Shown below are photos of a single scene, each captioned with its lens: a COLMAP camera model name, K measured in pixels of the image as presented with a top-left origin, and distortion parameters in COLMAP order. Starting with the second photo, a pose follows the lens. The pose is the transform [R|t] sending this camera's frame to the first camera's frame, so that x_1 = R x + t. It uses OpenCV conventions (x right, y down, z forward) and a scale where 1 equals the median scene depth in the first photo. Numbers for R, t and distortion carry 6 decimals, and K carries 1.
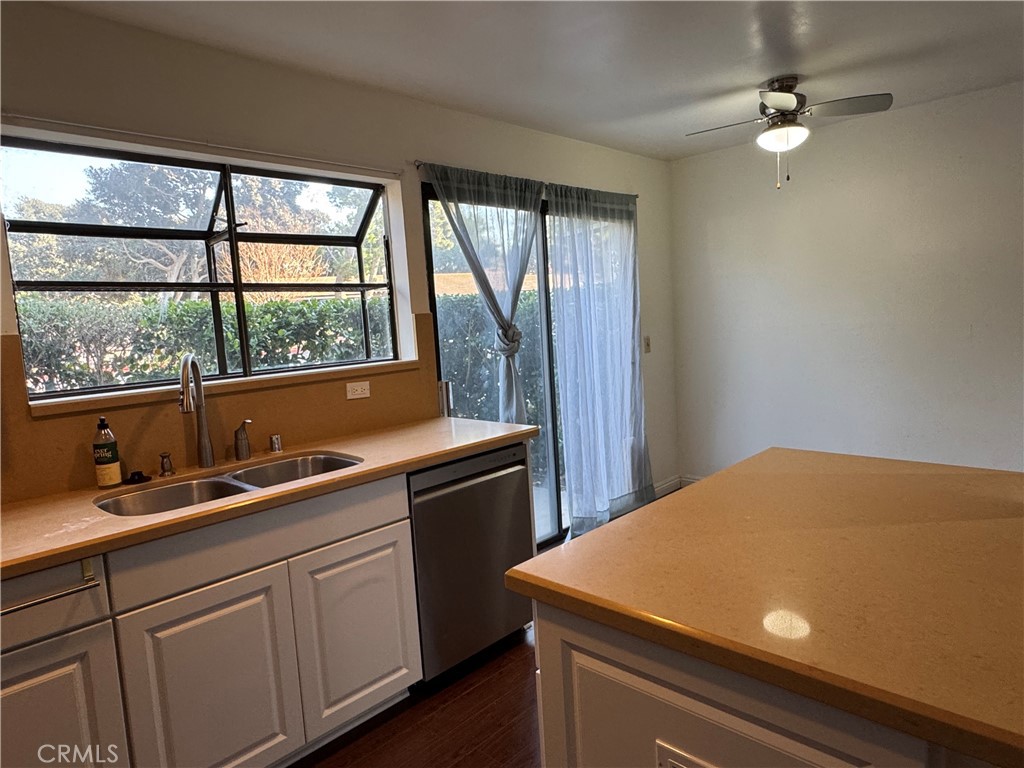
lens RADIAL K [[640.7, 0, 507.4], [0, 640.7, 387.9], [0, 0, 1]] dist [-0.003796, 0.001656]
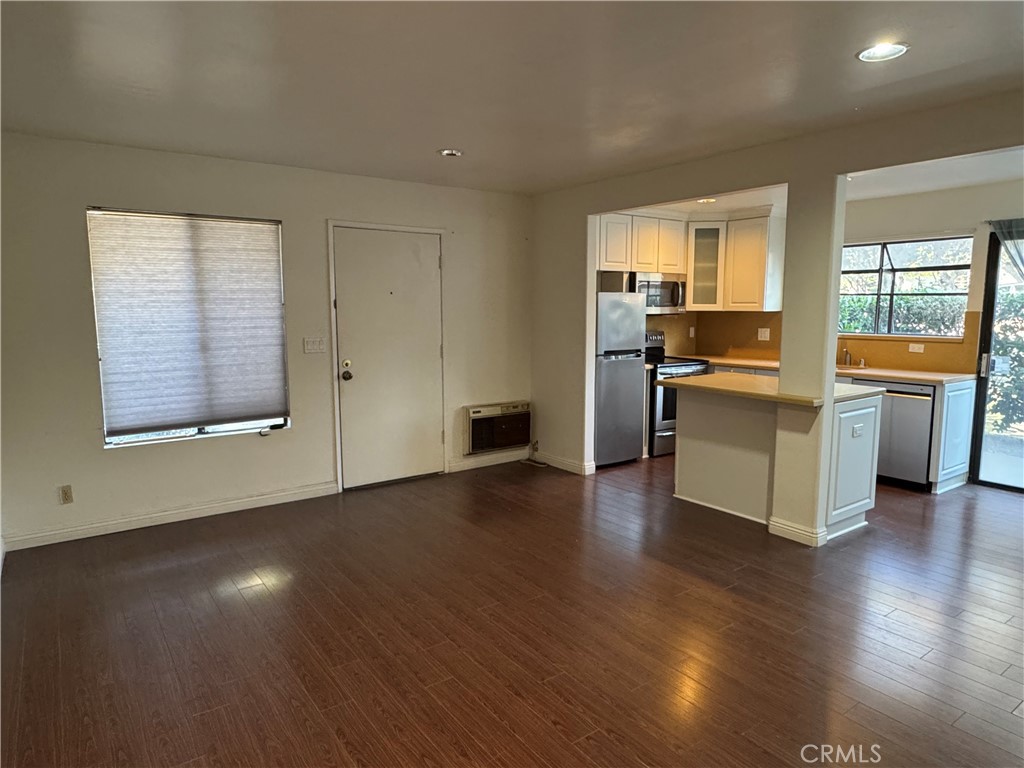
lens RADIAL K [[640.7, 0, 510.5], [0, 640.7, 385.2], [0, 0, 1]] dist [-0.003796, 0.001656]
pose [[-0.192953, 0.197258, -0.961176, 1.939307], [-0.078815, 0.973303, 0.215569, -0.212683], [0.978037, 0.117350, -0.172255, 0.124032]]
